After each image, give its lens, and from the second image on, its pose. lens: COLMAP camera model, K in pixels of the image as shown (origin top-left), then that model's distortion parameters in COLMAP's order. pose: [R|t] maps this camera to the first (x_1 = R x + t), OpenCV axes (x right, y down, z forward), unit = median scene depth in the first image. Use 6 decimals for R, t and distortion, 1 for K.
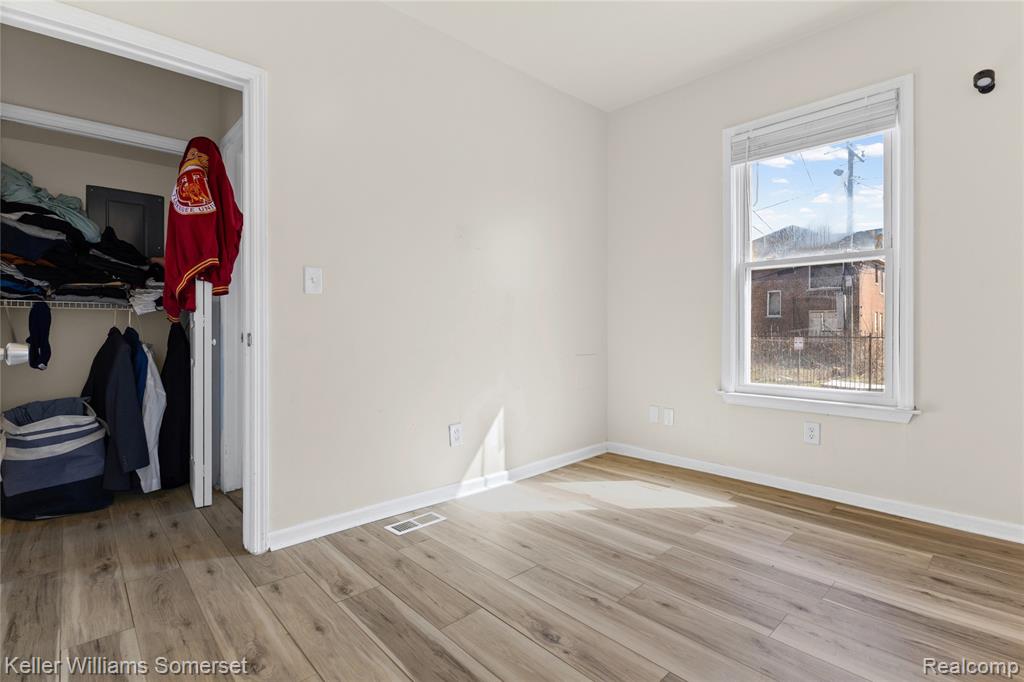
lens RADIAL K [[473.7, 0, 517.5], [0, 473.7, 337.3], [0, 0, 1]] dist [-0.003931, -0.000857]
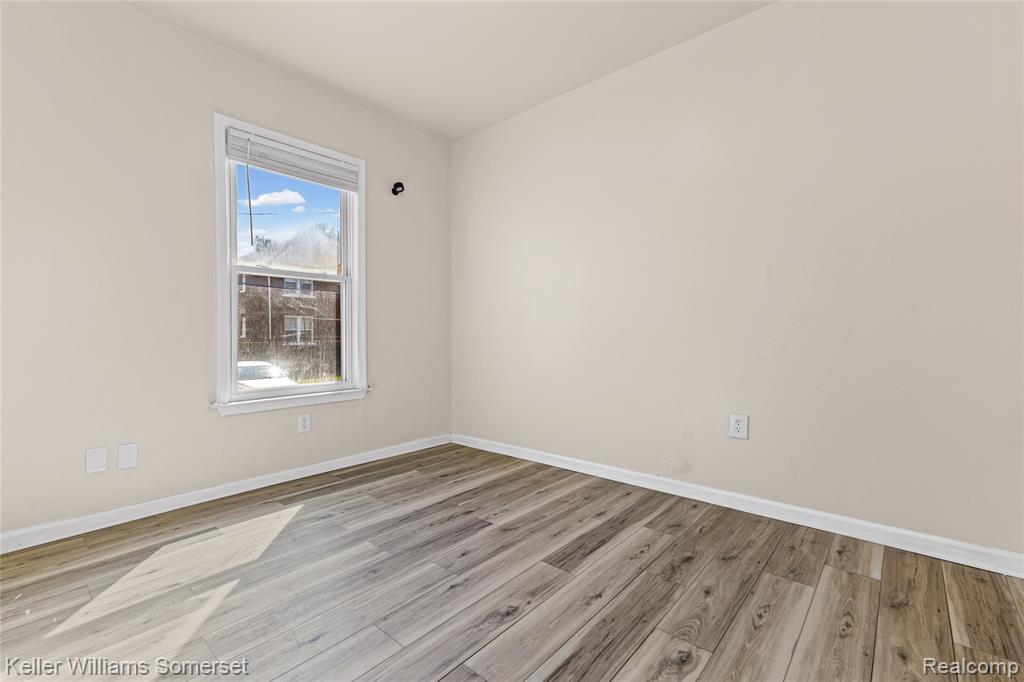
lens RADIAL K [[449.9, 0, 514.4], [0, 449.9, 333.5], [0, 0, 1]] dist [0.011103, 0.000642]
pose [[-0.096049, 0.002436, 0.995374, -0.679068], [0.023091, 0.999733, -0.000218, -0.007485], [-0.995109, 0.022963, -0.096079, 0.748156]]
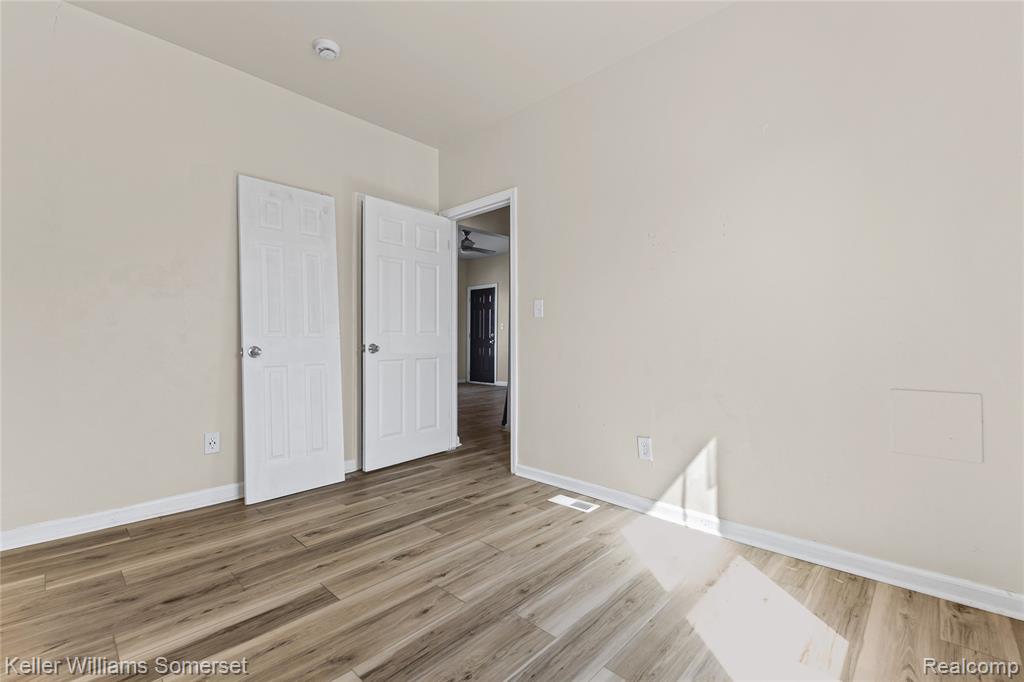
lens RADIAL K [[449.9, 0, 517.8], [0, 449.9, 340.4], [0, 0, 1]] dist [0.011103, 0.000642]
pose [[0.059574, 0.002655, -0.998220, 0.999039], [-0.015396, 0.999880, 0.001741, -0.015456], [0.998105, 0.015265, 0.059608, 0.874541]]
